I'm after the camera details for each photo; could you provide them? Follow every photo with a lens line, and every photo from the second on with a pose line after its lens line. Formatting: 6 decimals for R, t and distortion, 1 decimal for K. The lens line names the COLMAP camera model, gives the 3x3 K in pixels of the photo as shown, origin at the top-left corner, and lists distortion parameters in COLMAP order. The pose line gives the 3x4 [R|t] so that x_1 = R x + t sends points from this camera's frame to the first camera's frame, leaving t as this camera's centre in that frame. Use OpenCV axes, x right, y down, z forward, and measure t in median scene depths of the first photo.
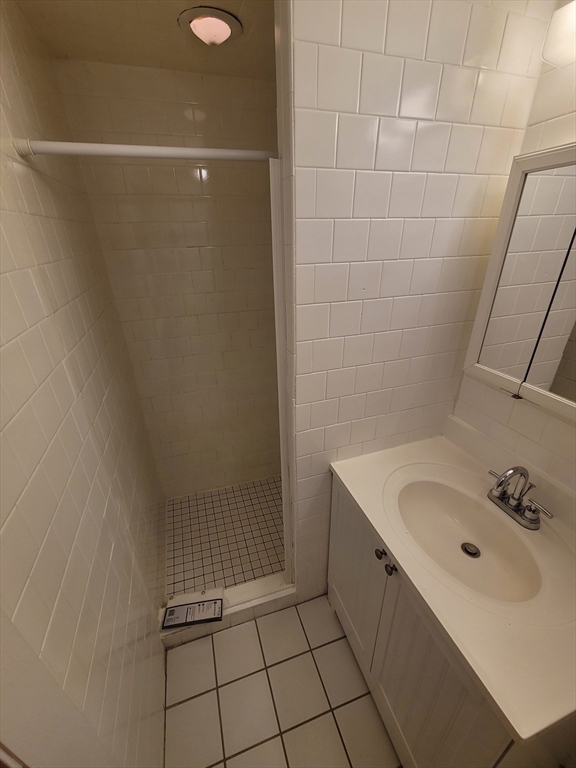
lens RADIAL K [[313.4, 0, 285.0], [0, 313.4, 389.3], [0, 0, 1]] dist [0.001083, 0.000266]
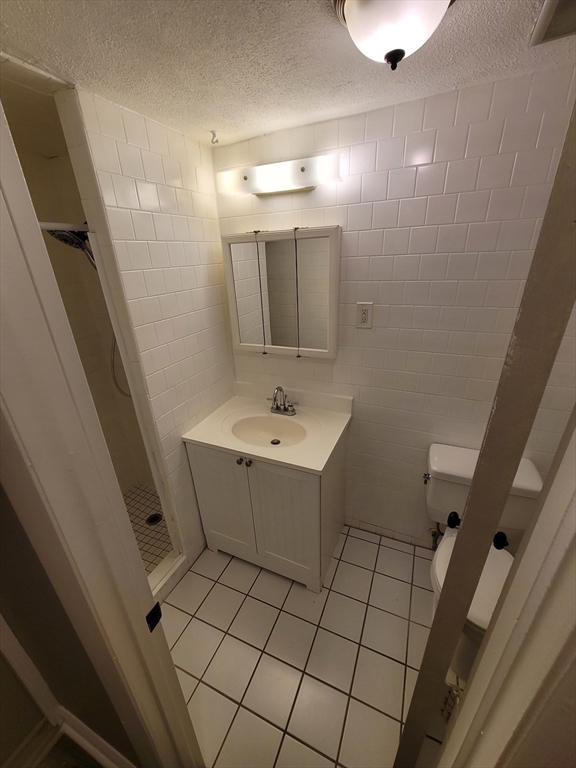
lens RADIAL K [[313.4, 0, 285.0], [0, 313.4, 389.3], [0, 0, 1]] dist [0.001083, 0.000266]
pose [[0.667297, -0.304605, 0.679655, -0.499793], [0.354415, 0.932469, 0.069938, 0.125532], [-0.655060, 0.194210, 0.730191, -0.402593]]
